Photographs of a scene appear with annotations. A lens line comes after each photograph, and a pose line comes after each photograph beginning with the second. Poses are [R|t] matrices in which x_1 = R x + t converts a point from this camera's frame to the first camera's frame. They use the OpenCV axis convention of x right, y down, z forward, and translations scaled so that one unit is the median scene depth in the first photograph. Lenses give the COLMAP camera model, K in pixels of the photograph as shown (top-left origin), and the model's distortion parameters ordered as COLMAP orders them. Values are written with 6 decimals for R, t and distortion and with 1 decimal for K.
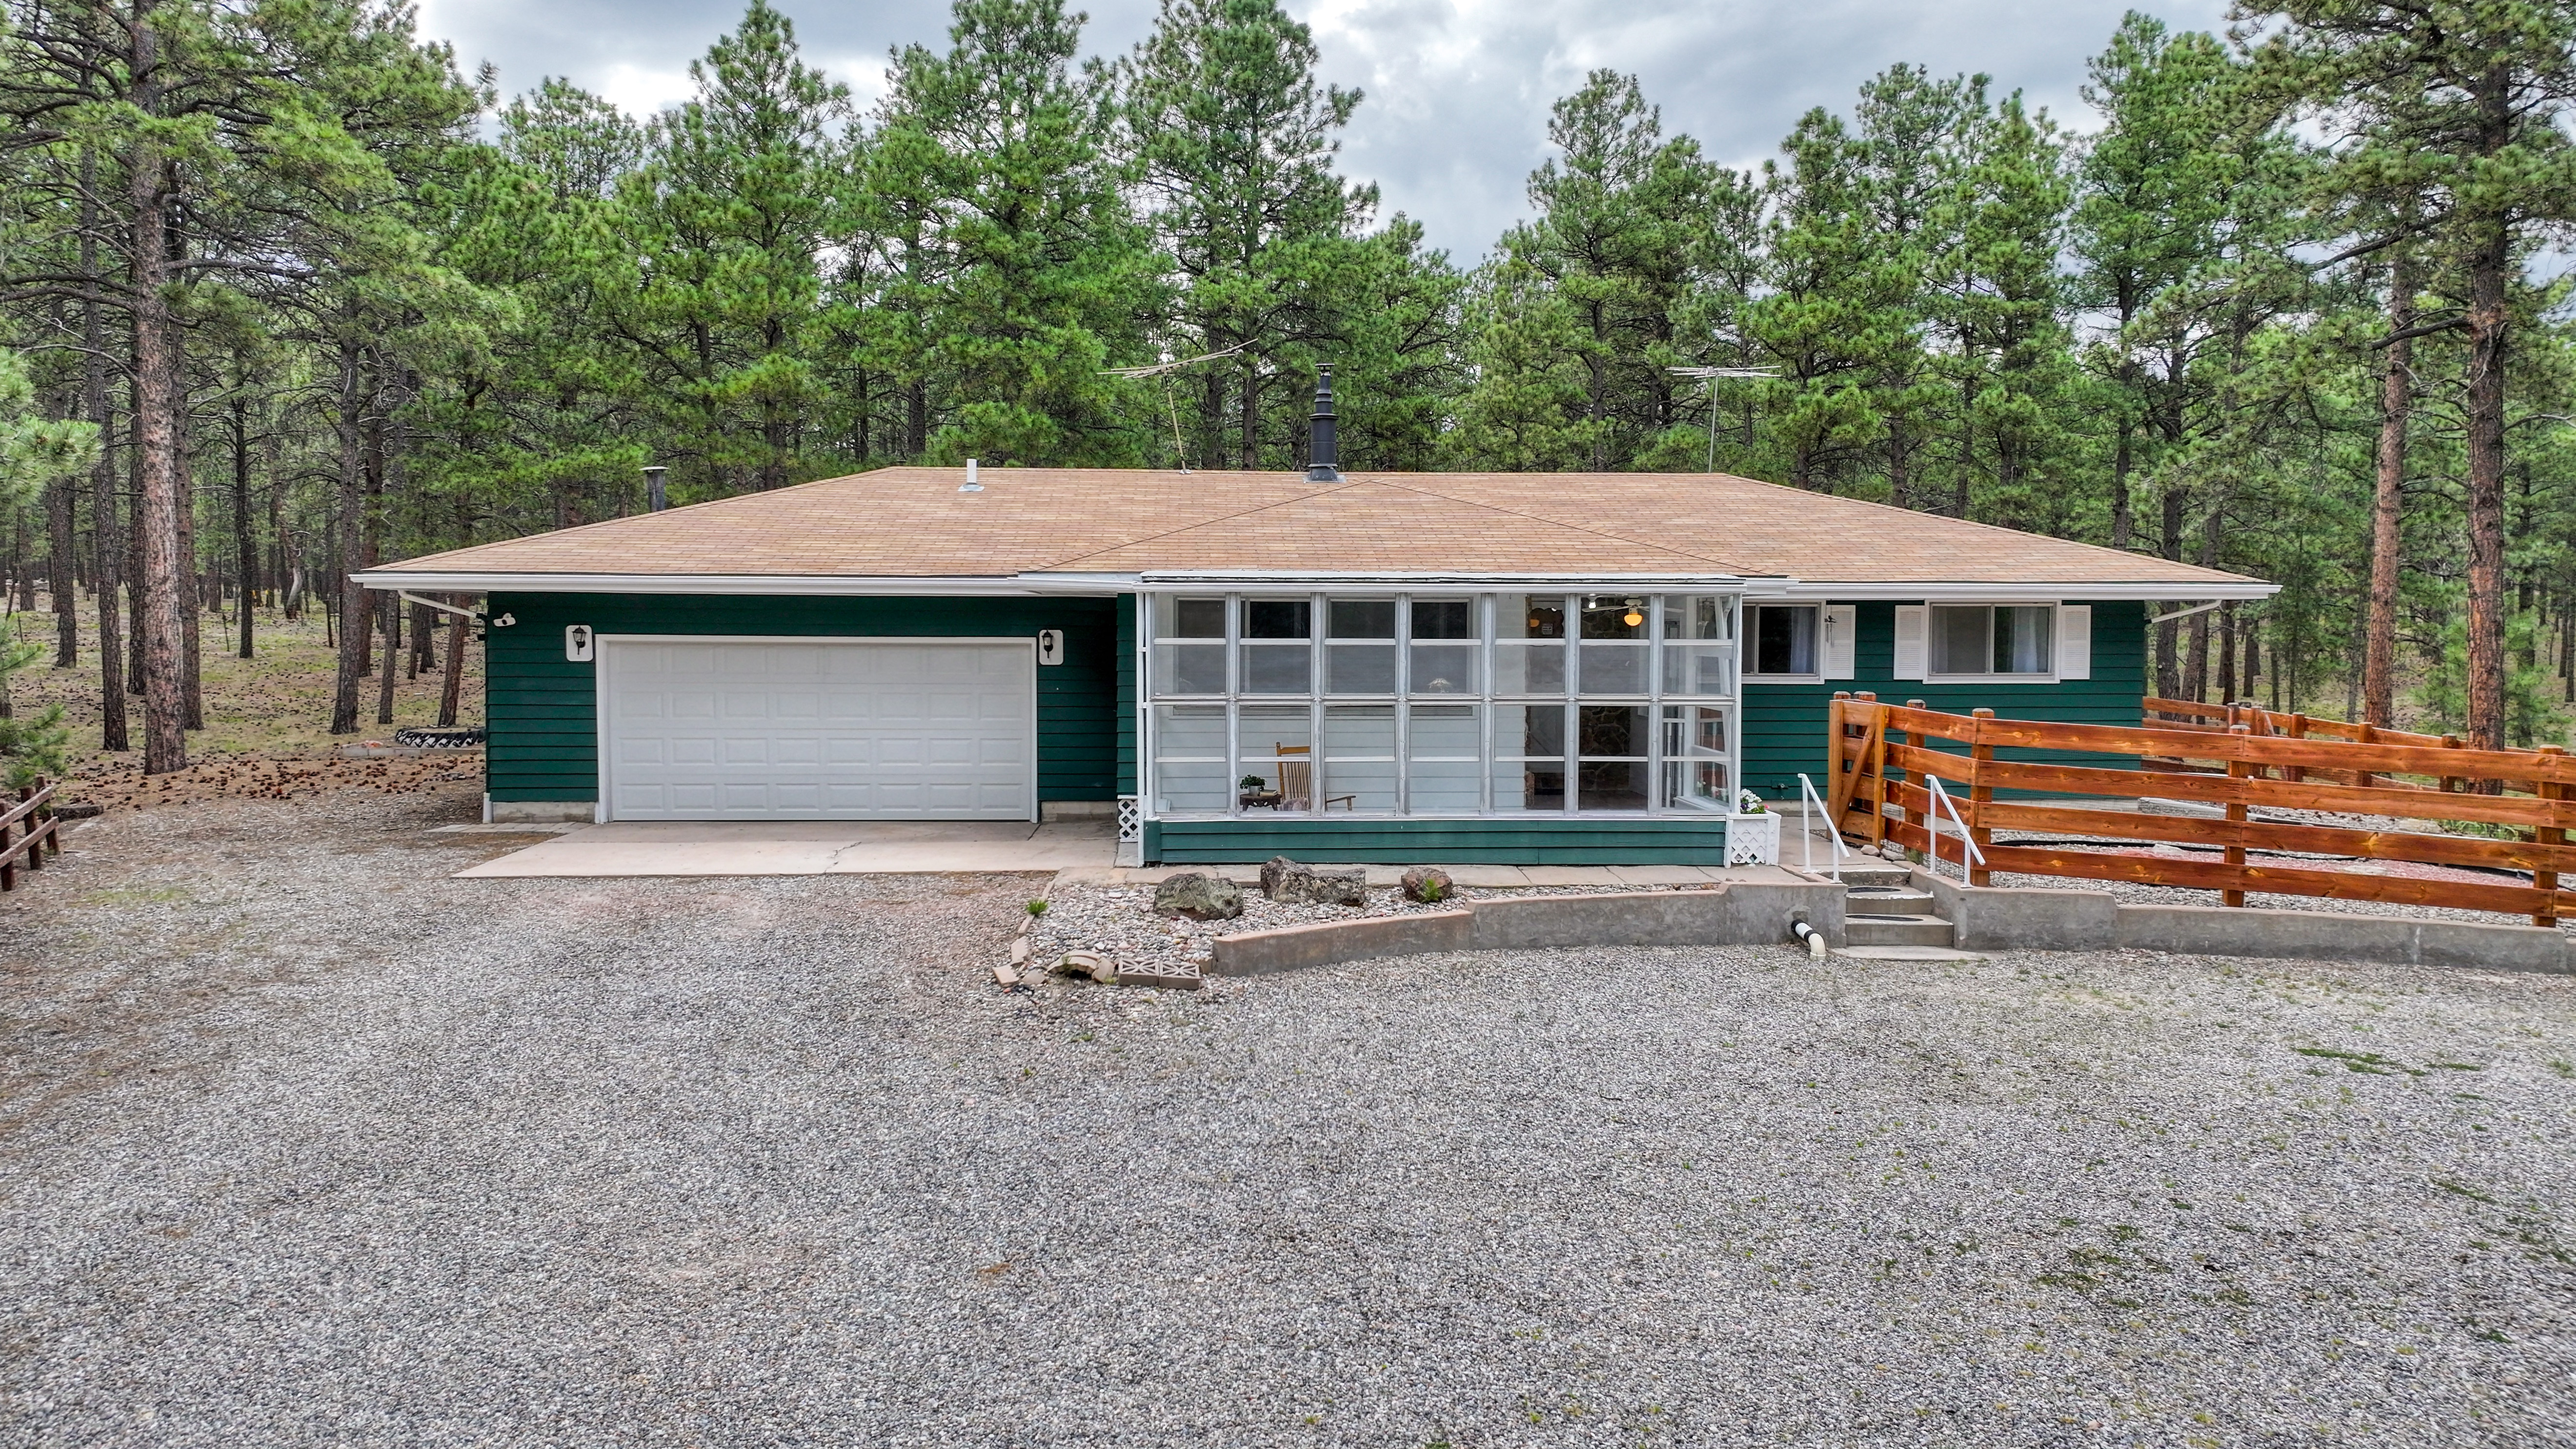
lens RADIAL K [[1810.2, 0, 1288.0], [0, 1810.2, 724.5], [0, 0, 1]] dist [0.048301, -0.001289]
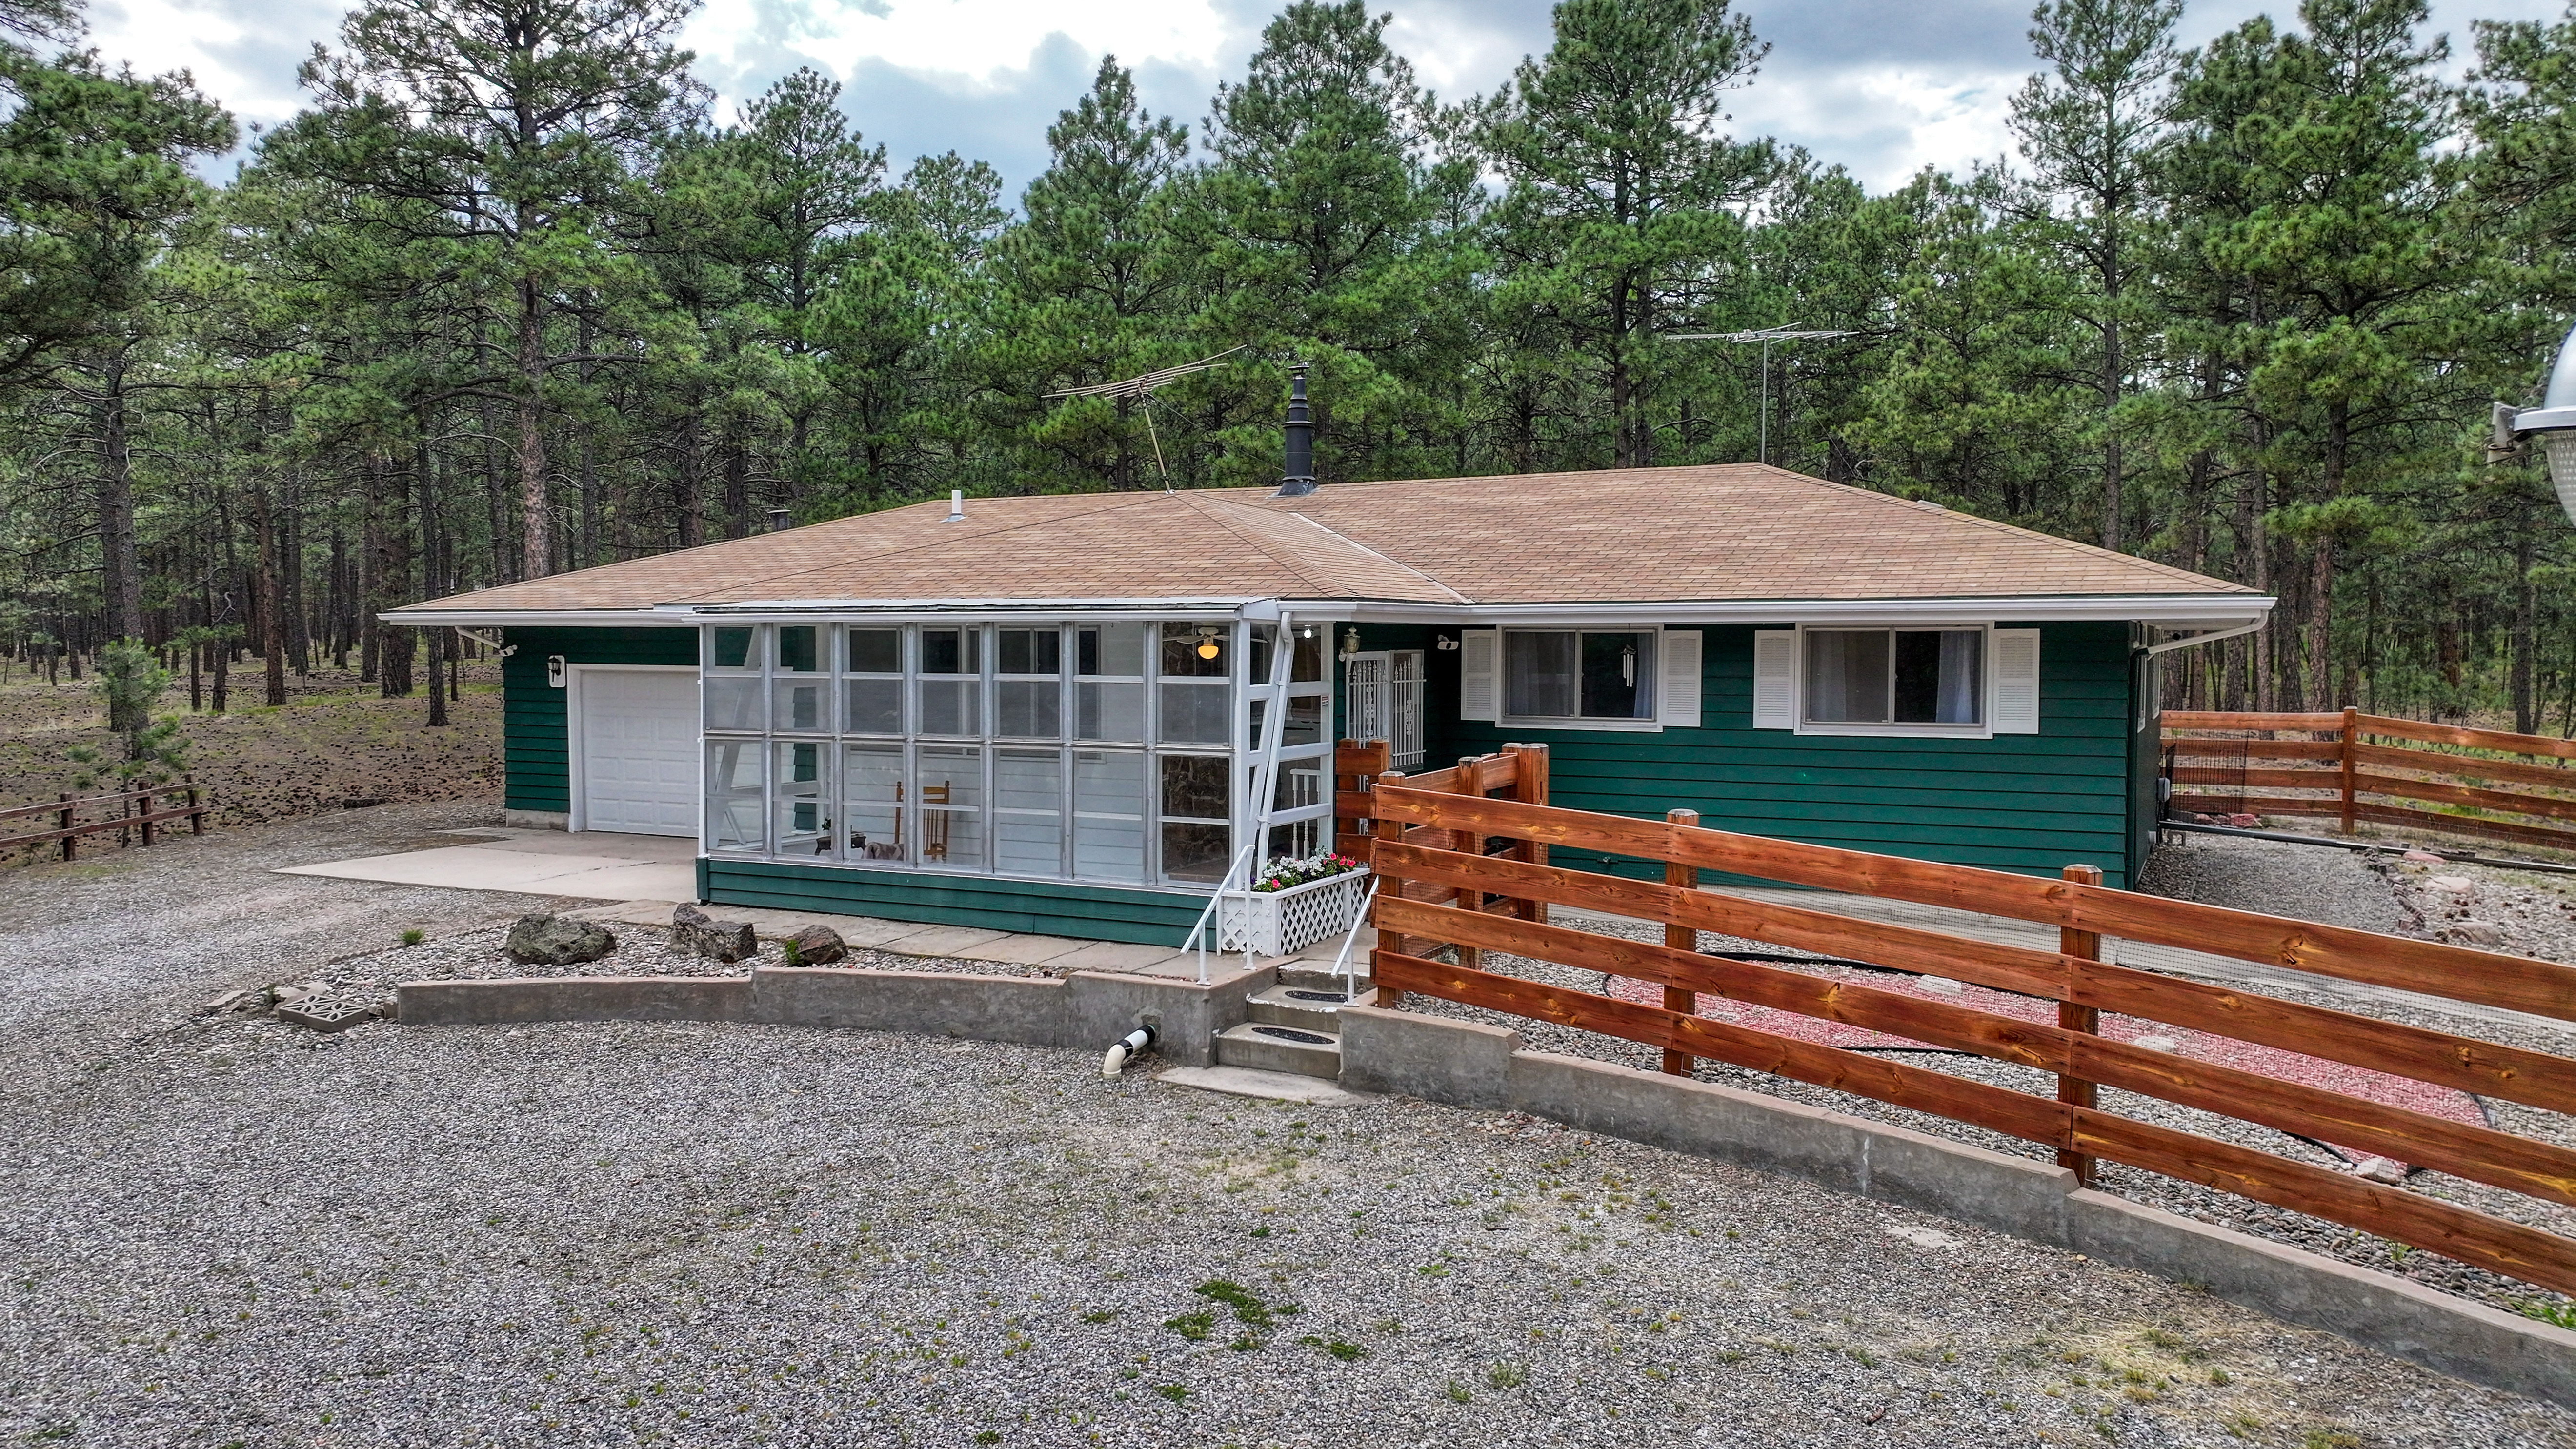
lens RADIAL K [[1810.2, 0, 1288.0], [0, 1810.2, 724.5], [0, 0, 1]] dist [0.048301, -0.001289]
pose [[0.854687, 0.020364, -0.518744, 0.626380], [-0.026191, 0.999649, -0.003910, -0.020804], [0.518483, 0.016928, 0.854920, 0.288761]]
